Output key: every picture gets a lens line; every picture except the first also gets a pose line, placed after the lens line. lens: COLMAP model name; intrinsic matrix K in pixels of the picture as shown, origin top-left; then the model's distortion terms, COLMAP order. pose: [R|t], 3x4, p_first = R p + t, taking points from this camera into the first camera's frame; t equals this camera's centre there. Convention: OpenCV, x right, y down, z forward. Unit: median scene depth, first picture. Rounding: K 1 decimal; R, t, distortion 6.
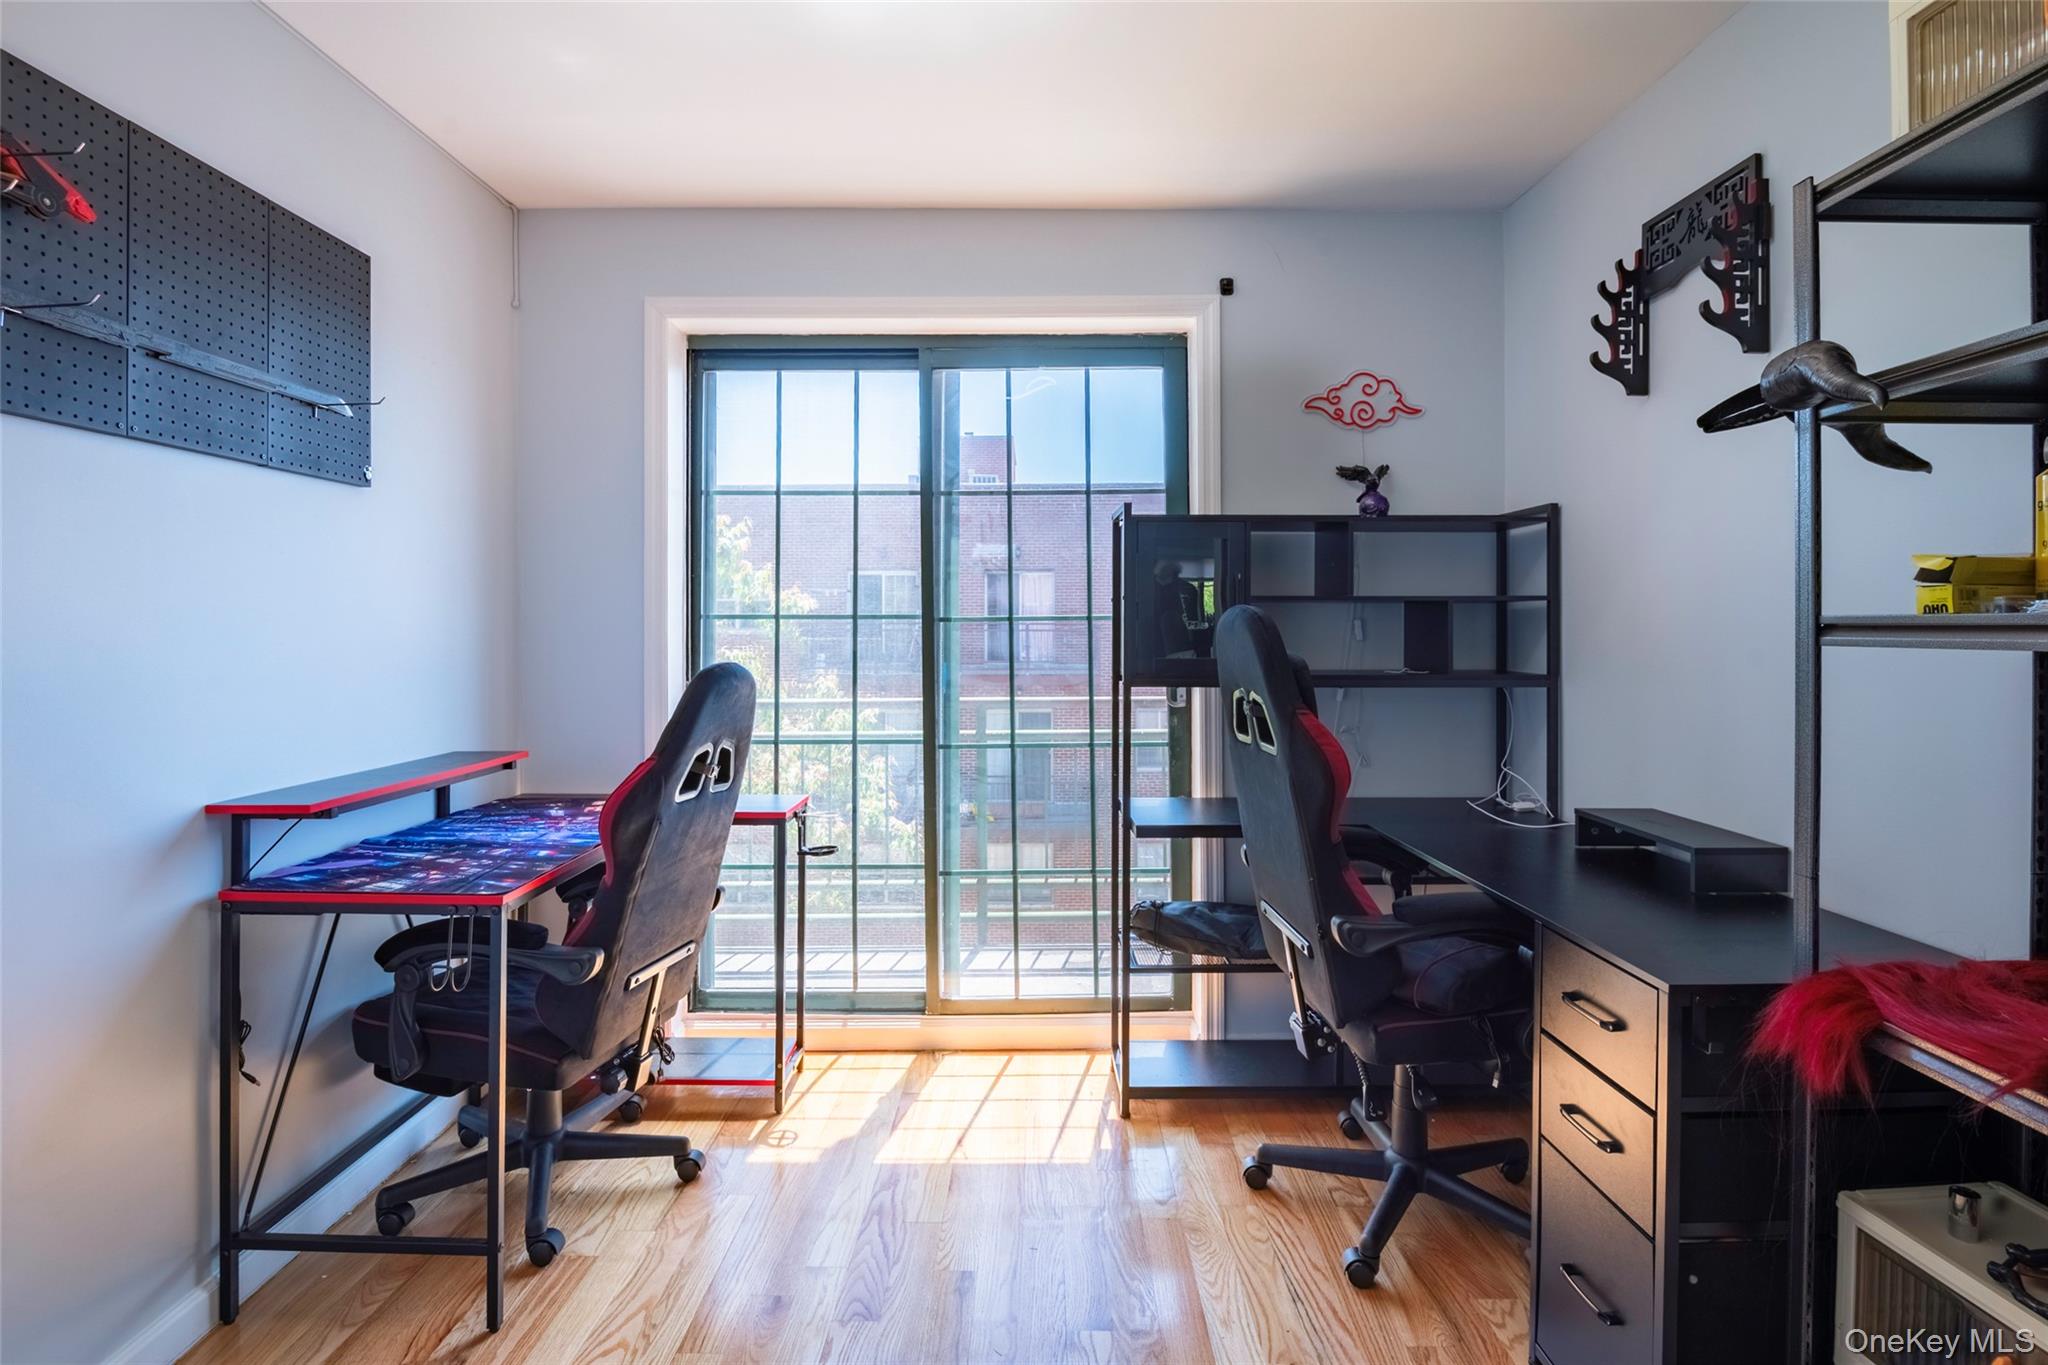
lens RADIAL K [[980.0, 0, 1005.6], [0, 980.0, 655.4], [0, 0, 1]] dist [-0.003942, -0.010903]
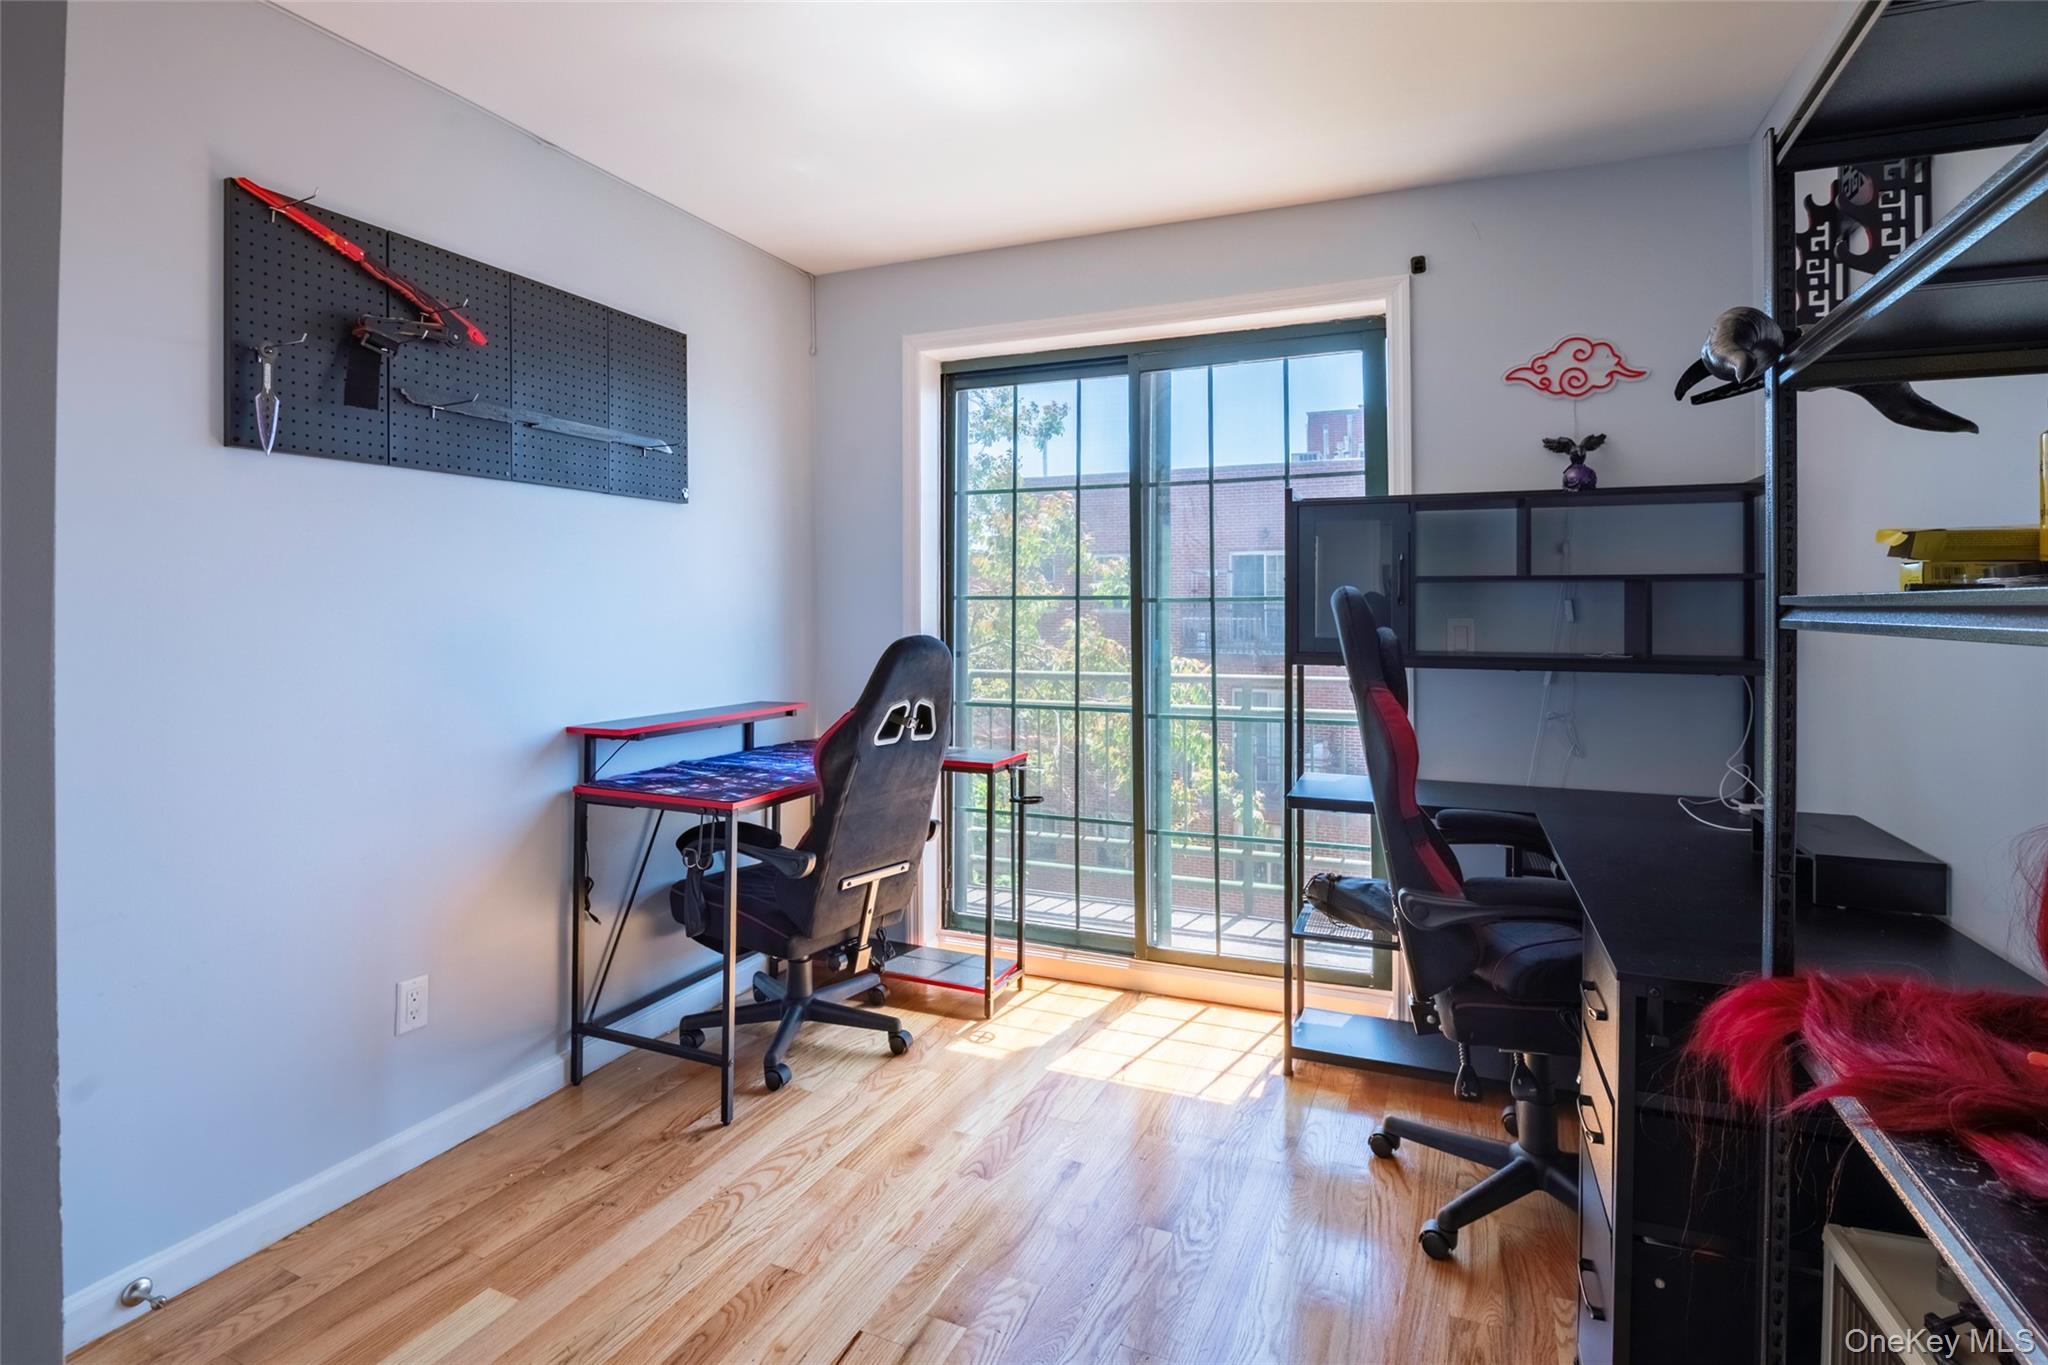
lens RADIAL K [[961.6, 0, 1022.5], [0, 961.6, 640.5], [0, 0, 1]] dist [0.002124, -0.017049]
pose [[0.927014, 0.015062, -0.374725, 0.274620], [-0.012718, 0.999881, 0.008727, 0.001684], [0.374812, -0.003324, 0.927095, -0.068794]]
